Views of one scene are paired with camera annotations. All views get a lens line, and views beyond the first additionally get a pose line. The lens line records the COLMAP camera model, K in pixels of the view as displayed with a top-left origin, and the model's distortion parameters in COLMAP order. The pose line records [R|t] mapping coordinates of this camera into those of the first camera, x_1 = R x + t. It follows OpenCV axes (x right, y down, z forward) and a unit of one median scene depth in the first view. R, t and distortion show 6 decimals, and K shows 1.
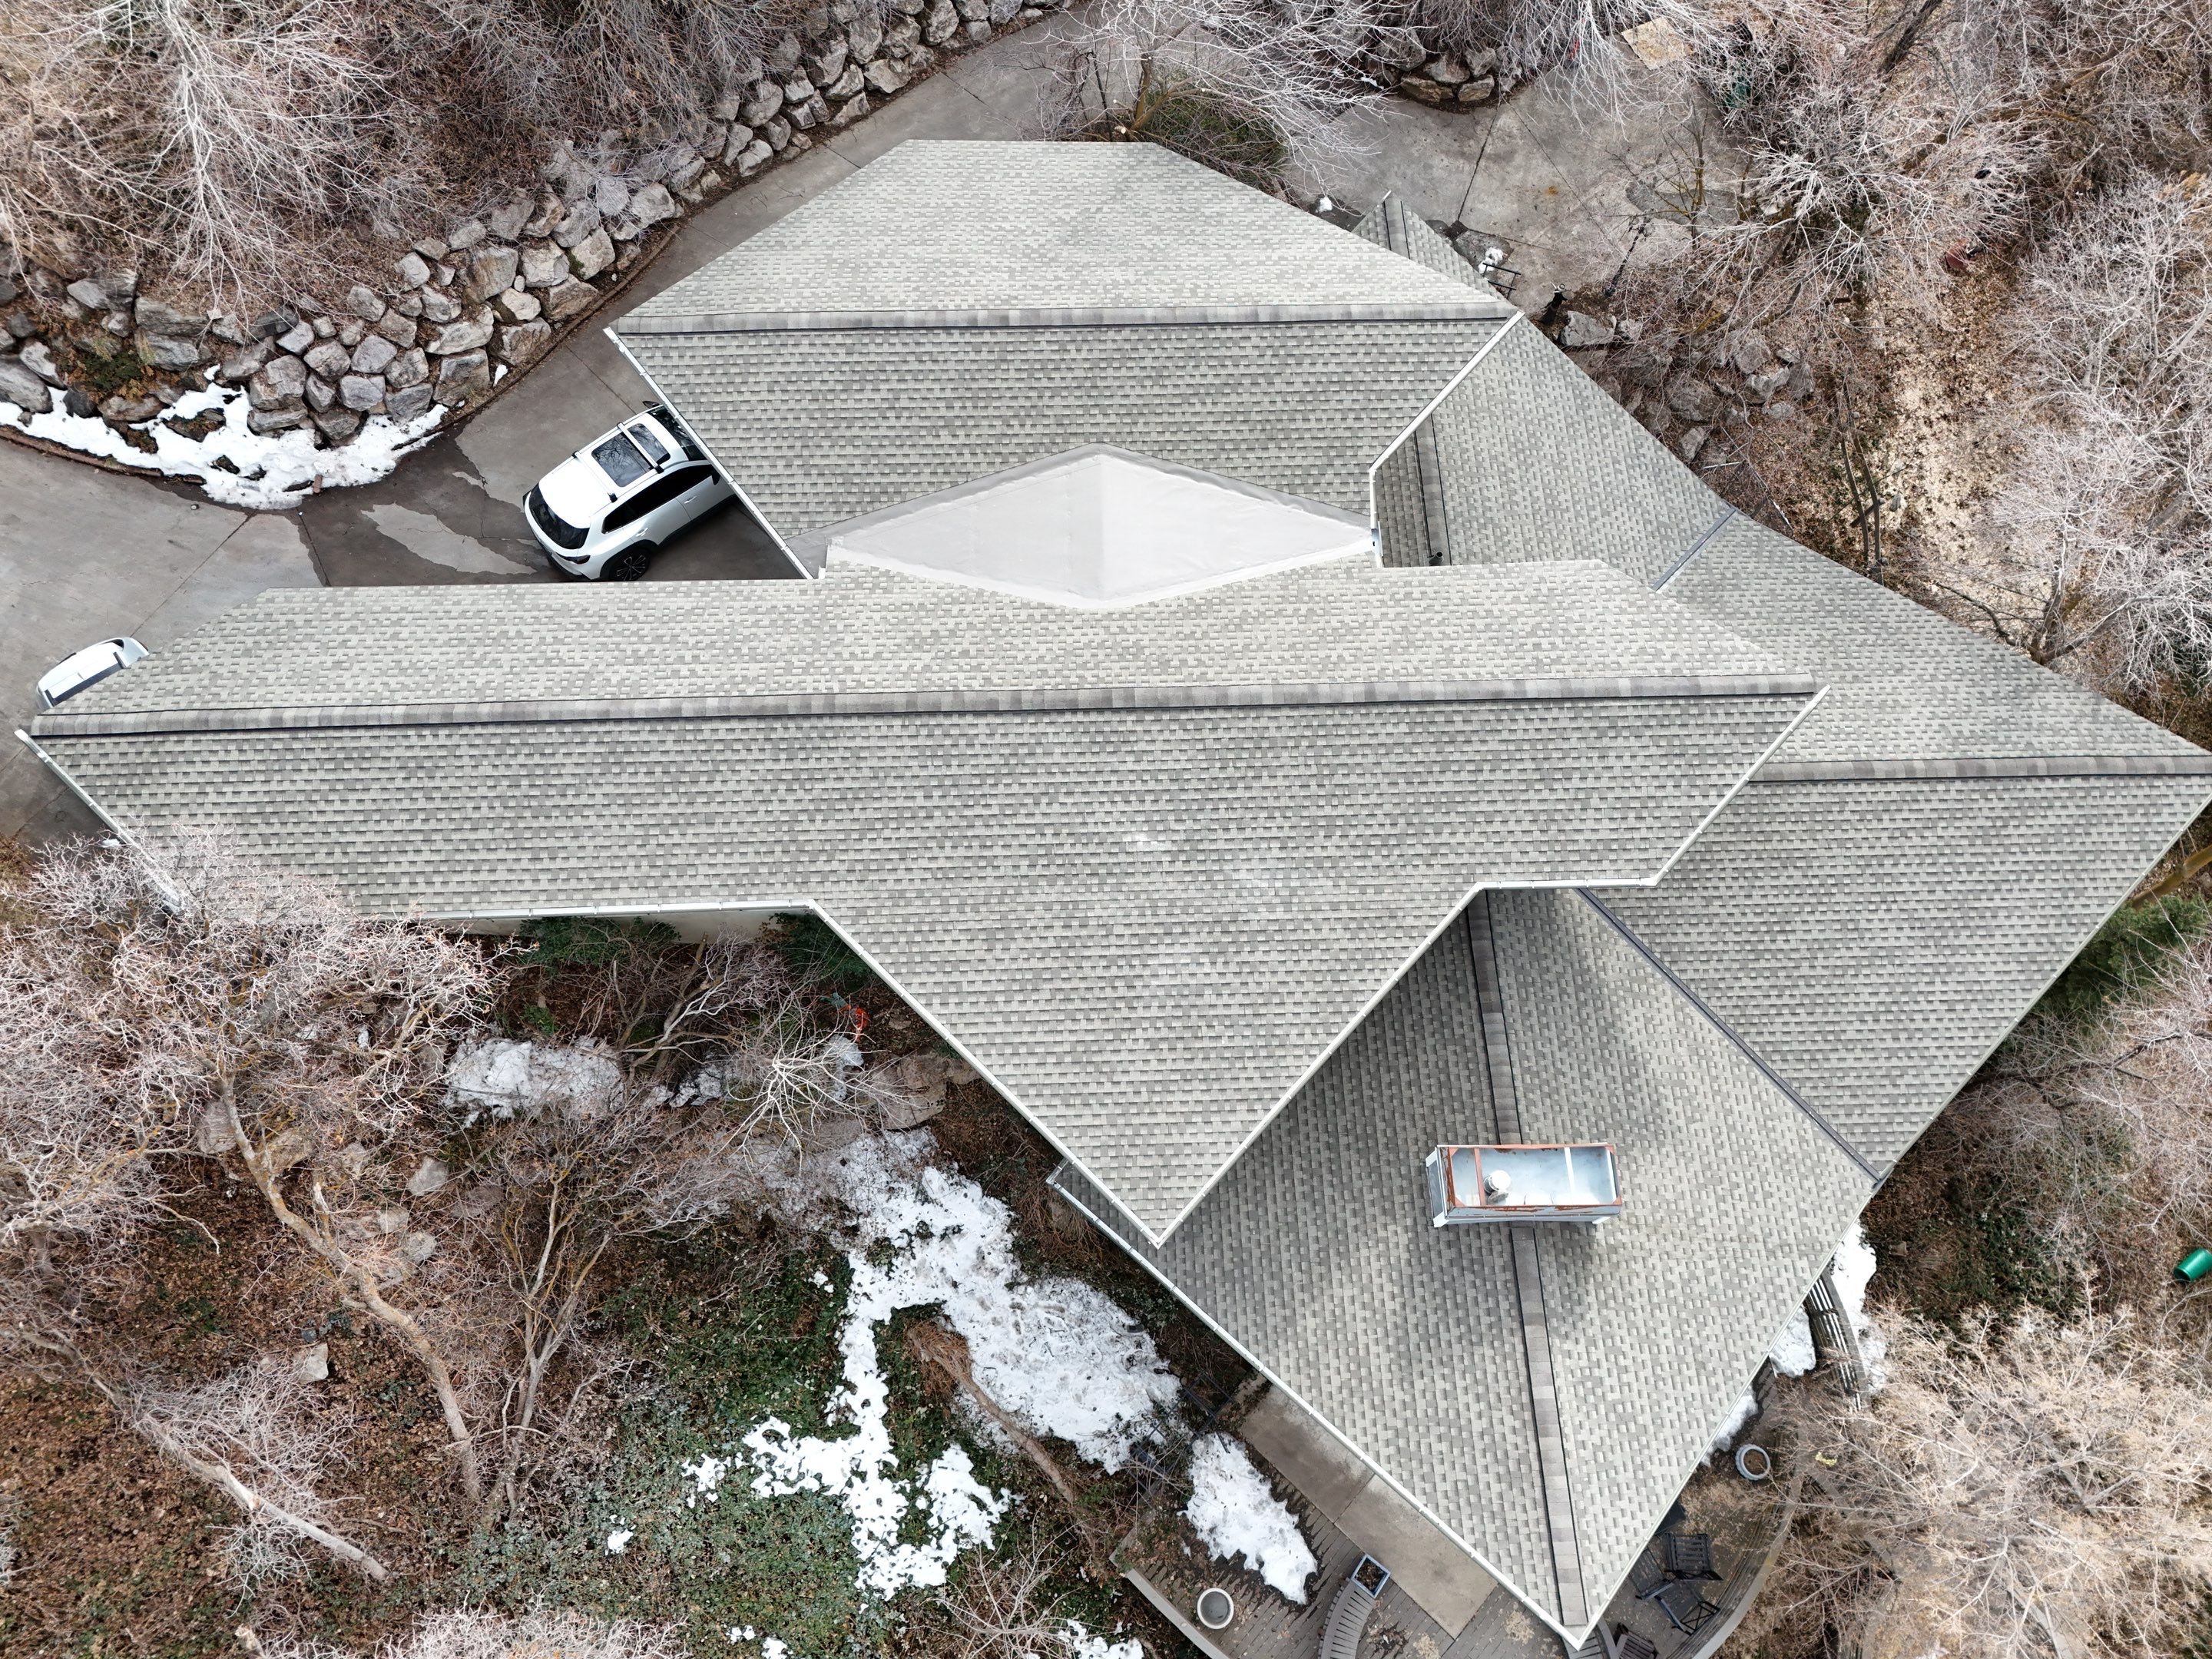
lens RADIAL K [[1617.7, 0, 1109.8], [0, 1617.7, 836.5], [0, 0, 1]] dist [0.075856, -0.069934]
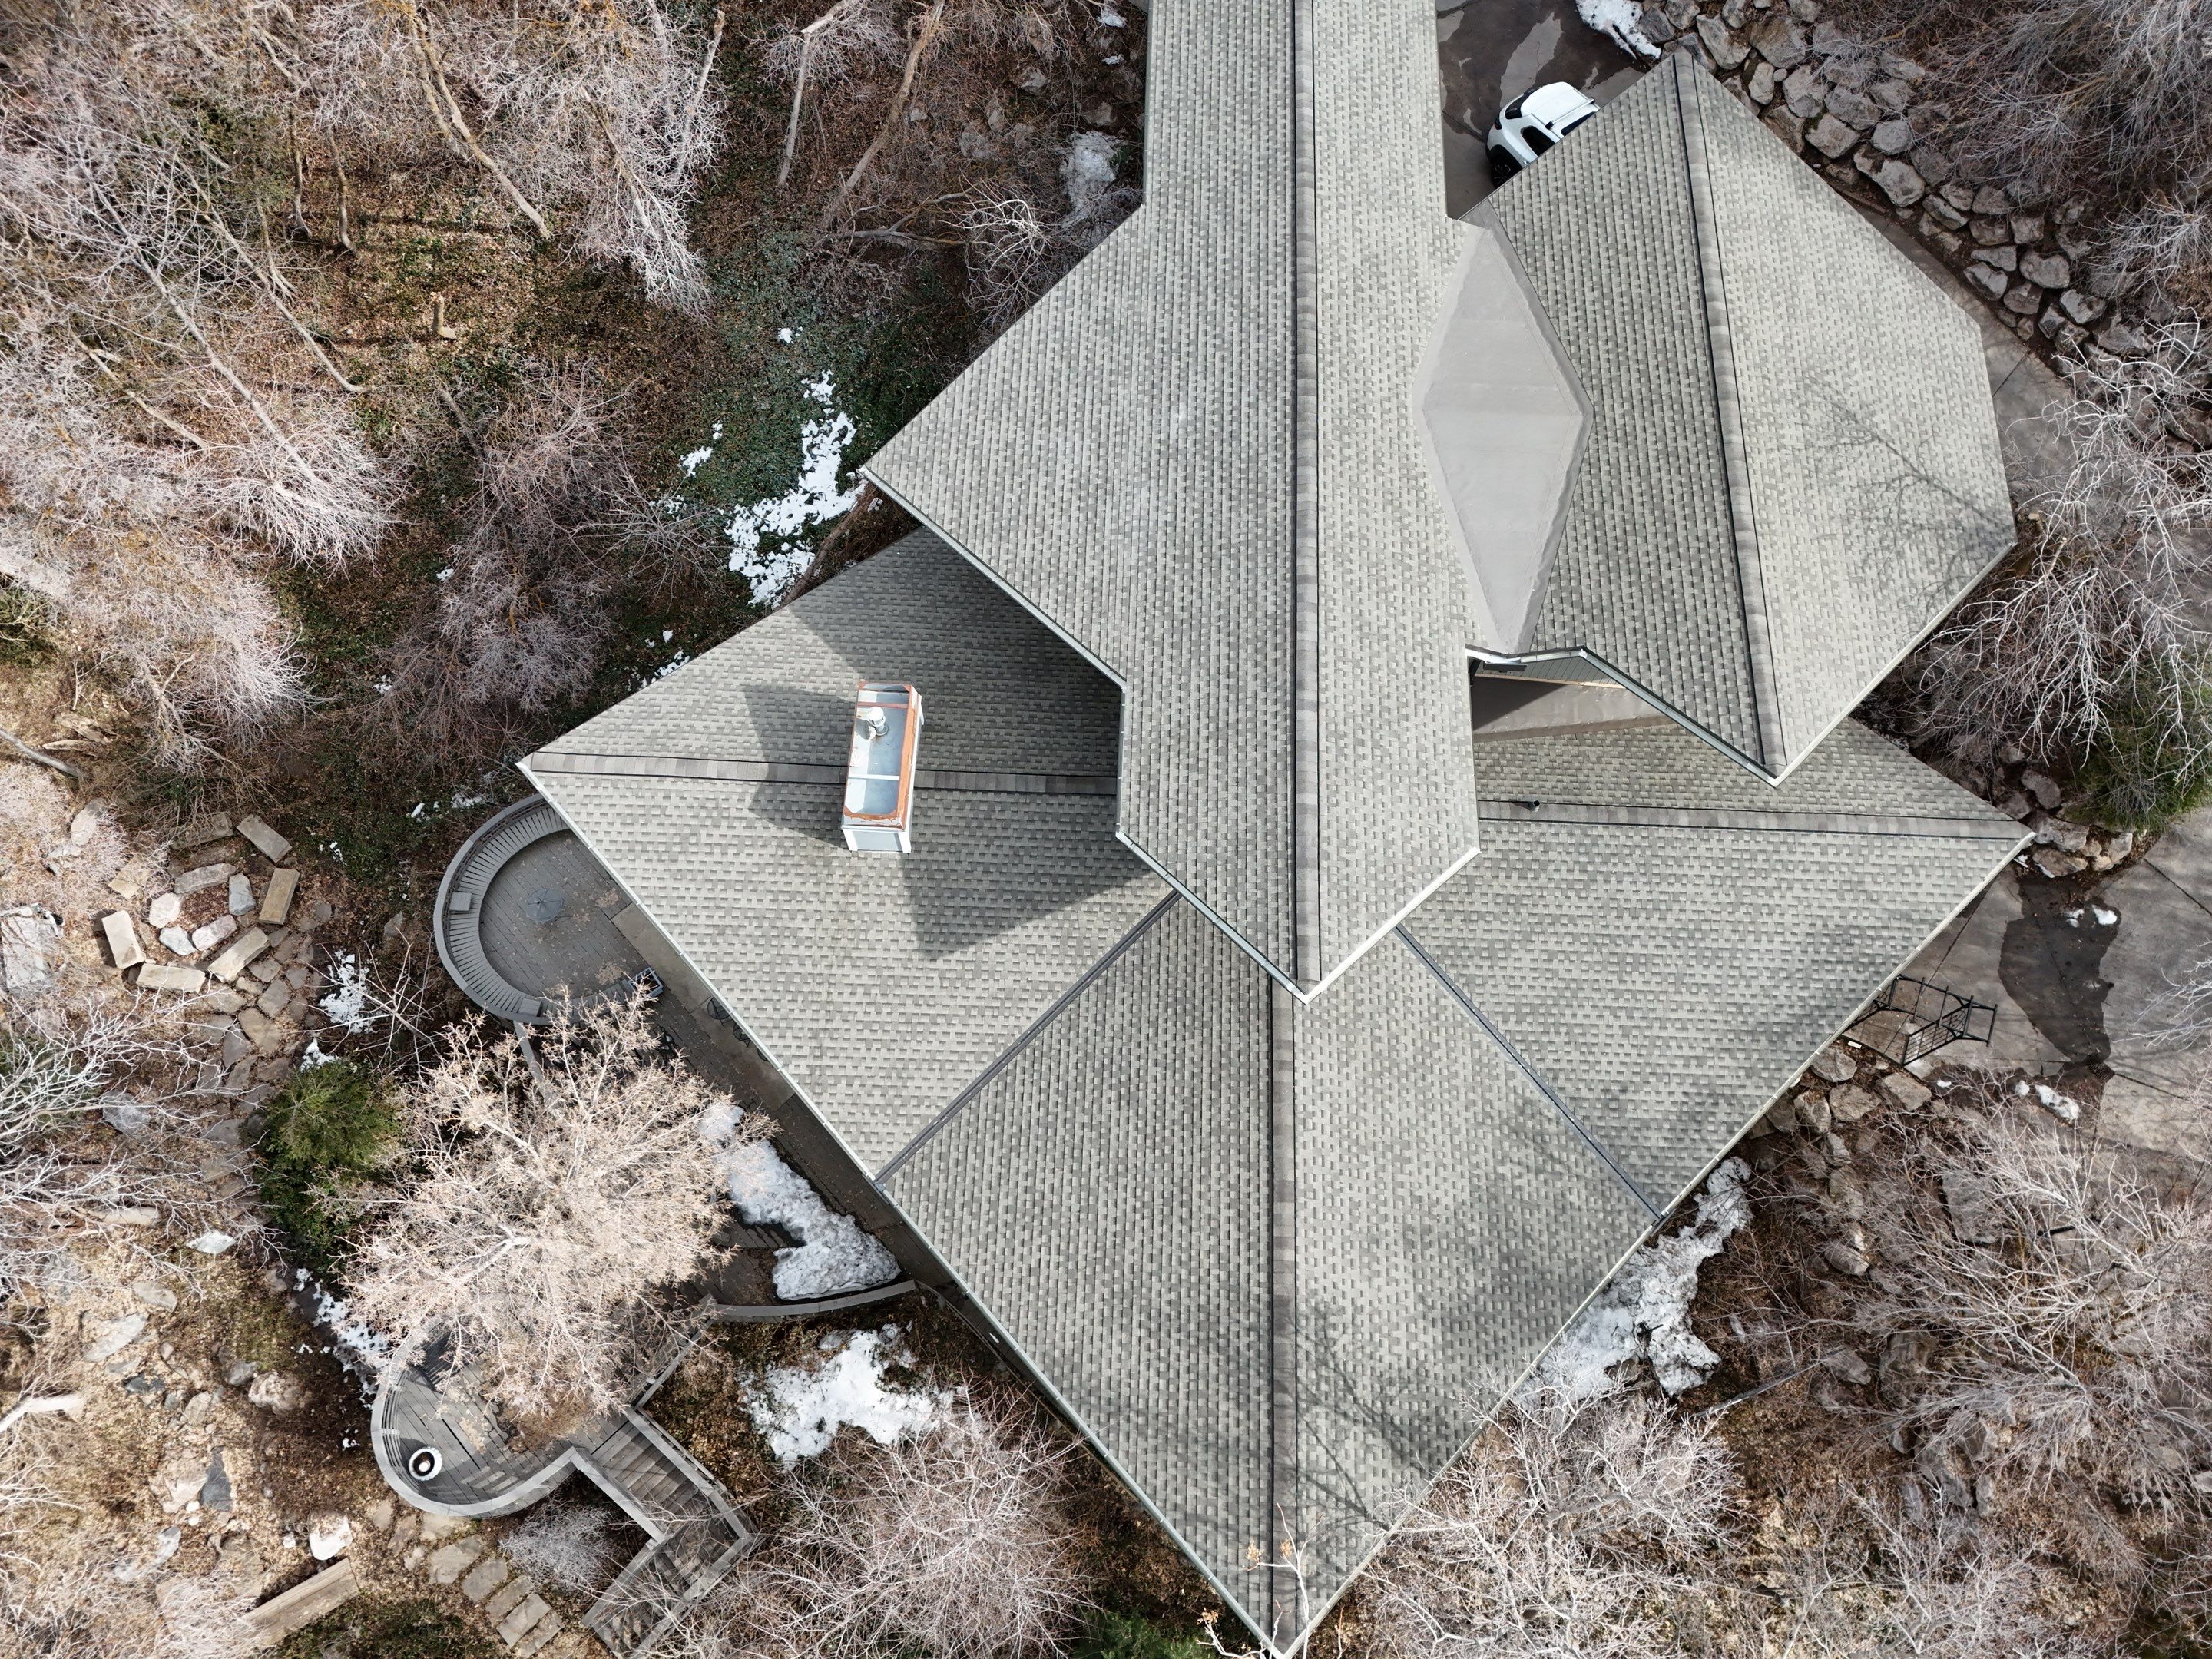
lens RADIAL K [[1617.7, 0, 1109.8], [0, 1617.7, 836.5], [0, 0, 1]] dist [0.075856, -0.069934]
pose [[-0.074174, 0.907890, -0.412593, 0.625444], [-0.933894, 0.081874, 0.348051, -0.266861], [0.349773, 0.411135, 0.841800, 0.113647]]
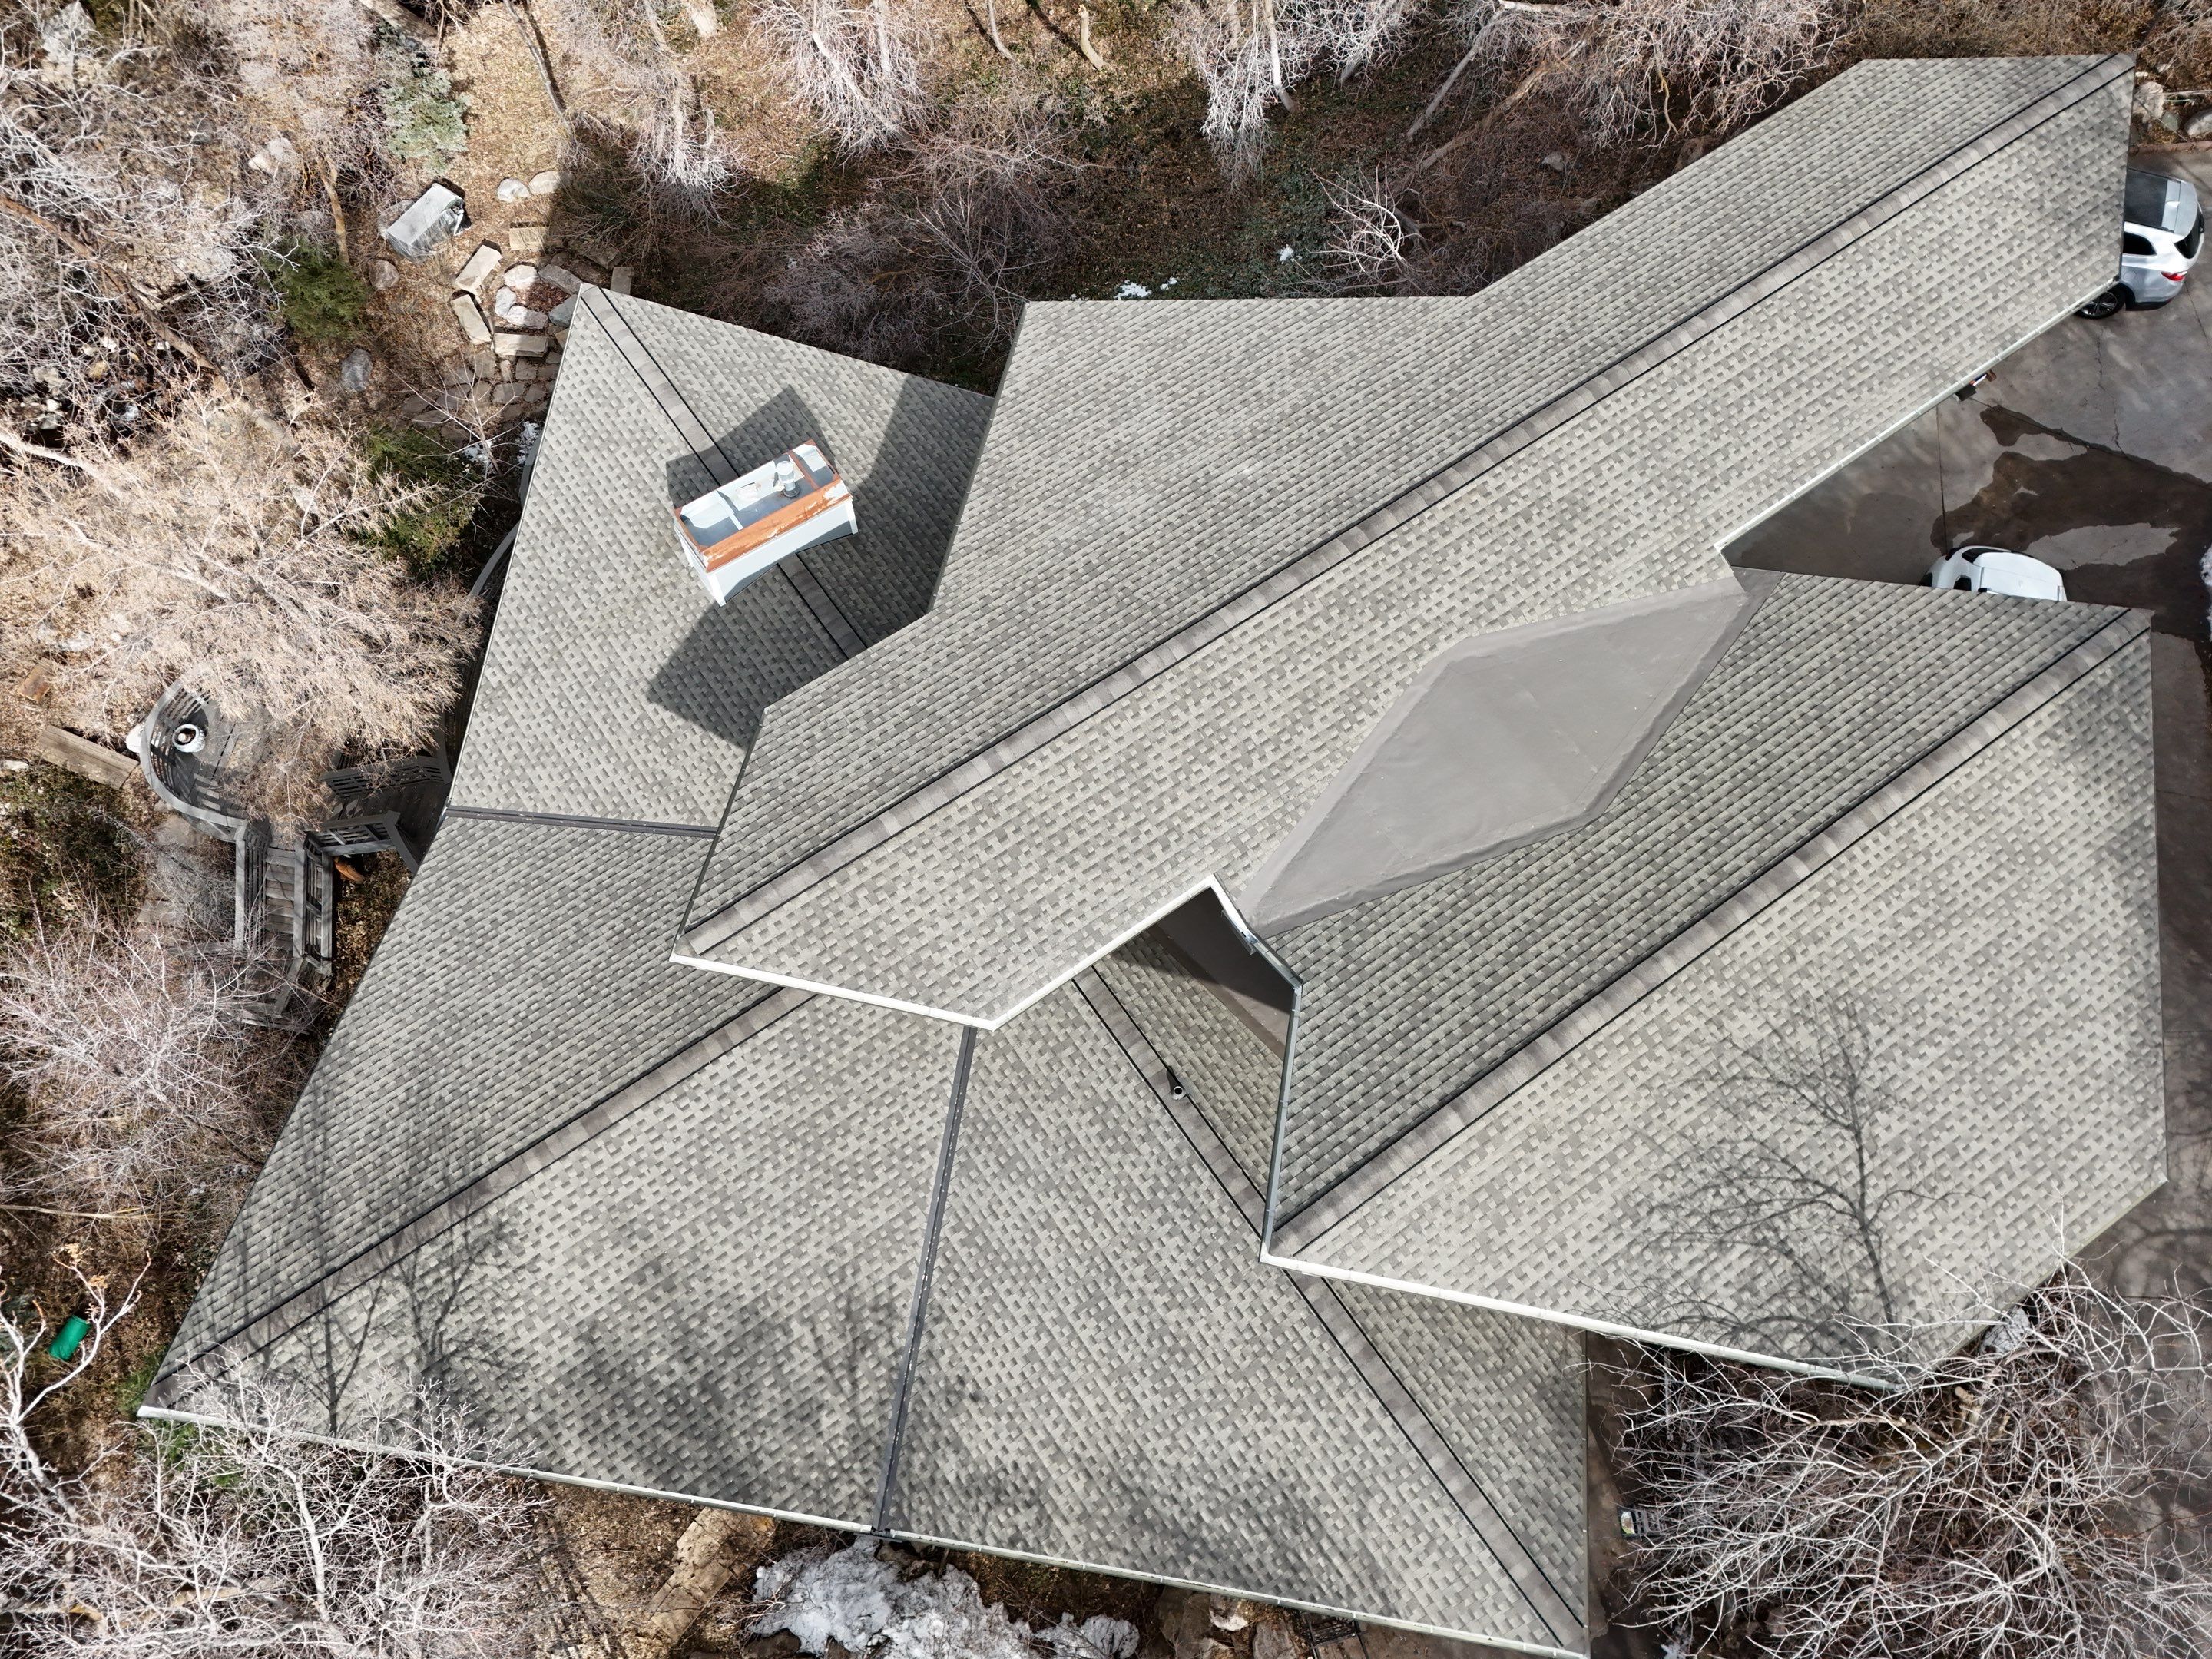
lens RADIAL K [[1617.7, 0, 1109.8], [0, 1617.7, 836.5], [0, 0, 1]] dist [0.075856, -0.069934]
pose [[-0.835855, 0.488604, -0.250223, 0.360104], [-0.522102, -0.566779, 0.637315, -0.574422], [0.169574, 0.663345, 0.728847, 0.342989]]
